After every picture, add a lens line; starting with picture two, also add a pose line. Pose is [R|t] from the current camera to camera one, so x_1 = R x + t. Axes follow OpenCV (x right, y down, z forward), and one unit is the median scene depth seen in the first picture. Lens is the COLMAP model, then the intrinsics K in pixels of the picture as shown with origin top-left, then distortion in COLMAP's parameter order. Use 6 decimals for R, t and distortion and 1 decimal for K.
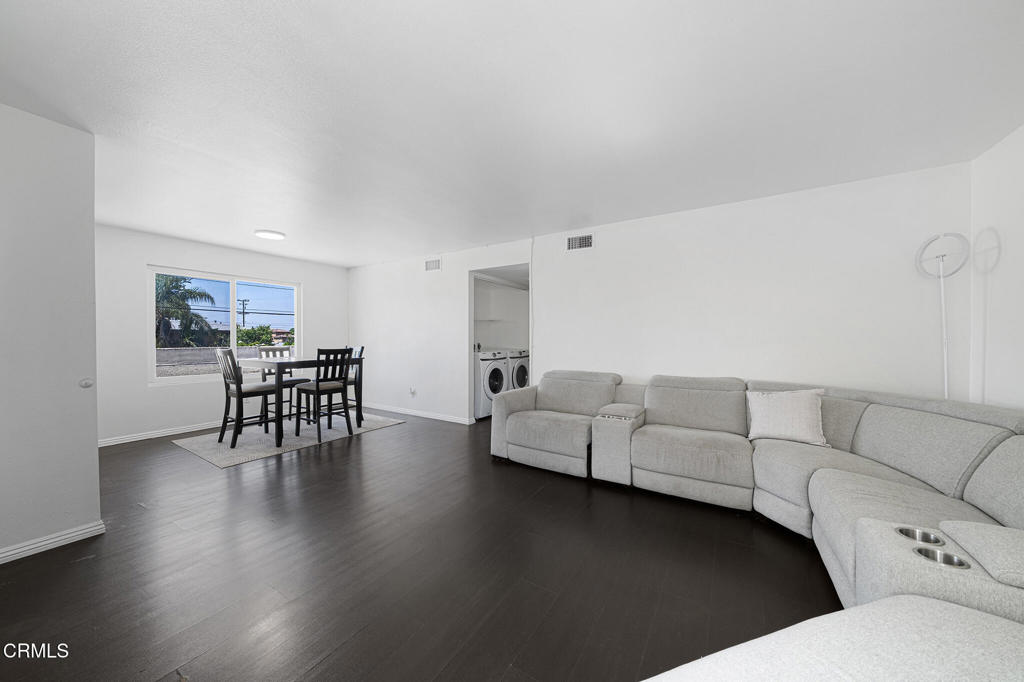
lens RADIAL K [[360.6, 0, 512.0], [0, 360.6, 341.0], [0, 0, 1]] dist [0.000381, 0.000009]
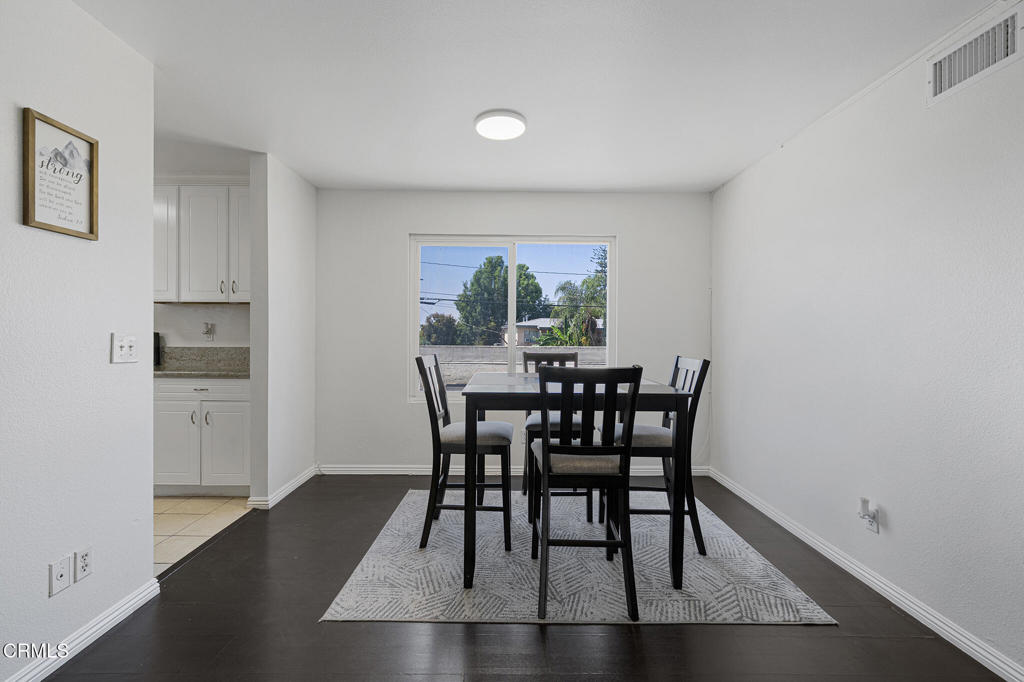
lens RADIAL K [[438.2, 0, 510.1], [0, 438.2, 336.8], [0, 0, 1]] dist [0.000071, 0.000257]
pose [[0.522742, 0.004122, -0.852481, -0.154946], [-0.013785, 0.999898, -0.003618, -0.005180], [0.852379, 0.013643, 0.522746, 0.698962]]
